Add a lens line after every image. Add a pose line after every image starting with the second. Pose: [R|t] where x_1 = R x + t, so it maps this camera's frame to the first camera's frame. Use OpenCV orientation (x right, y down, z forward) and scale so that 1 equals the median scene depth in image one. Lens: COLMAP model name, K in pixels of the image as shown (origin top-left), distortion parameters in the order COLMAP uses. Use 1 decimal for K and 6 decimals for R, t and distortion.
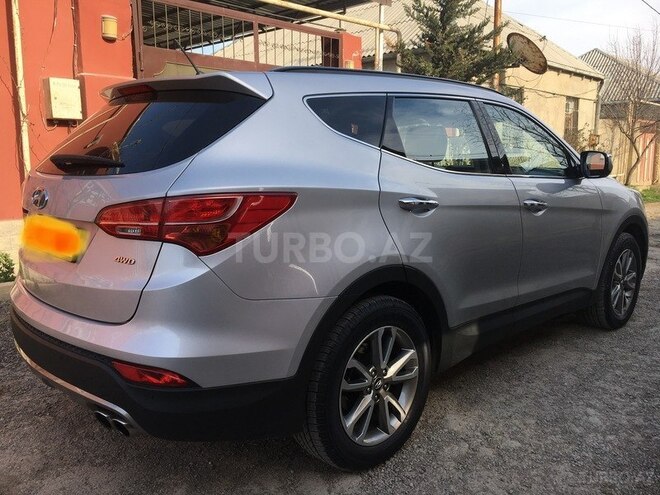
lens RADIAL K [[612.1, 0, 329.8], [0, 612.1, 243.7], [0, 0, 1]] dist [-0.012116, 0.012676]
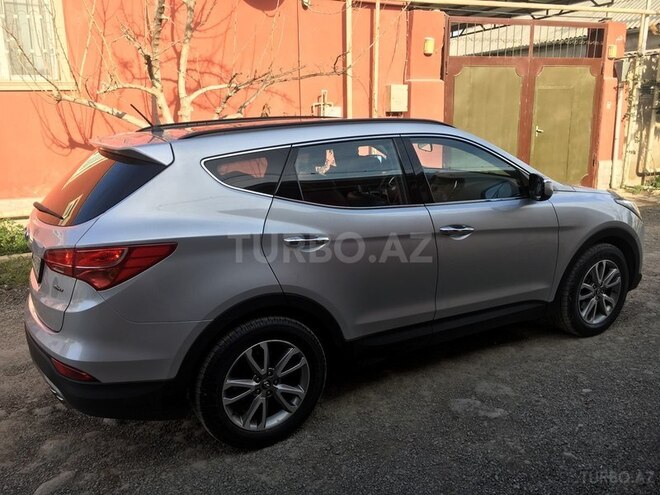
lens RADIAL K [[612.1, 0, 334.3], [0, 612.1, 247.9], [0, 0, 1]] dist [-0.012116, 0.012676]
pose [[0.968437, 0.034948, -0.246796, 0.535723], [-0.013805, 0.996122, 0.086889, -0.169222], [0.248876, -0.080739, 0.965164, -0.168876]]
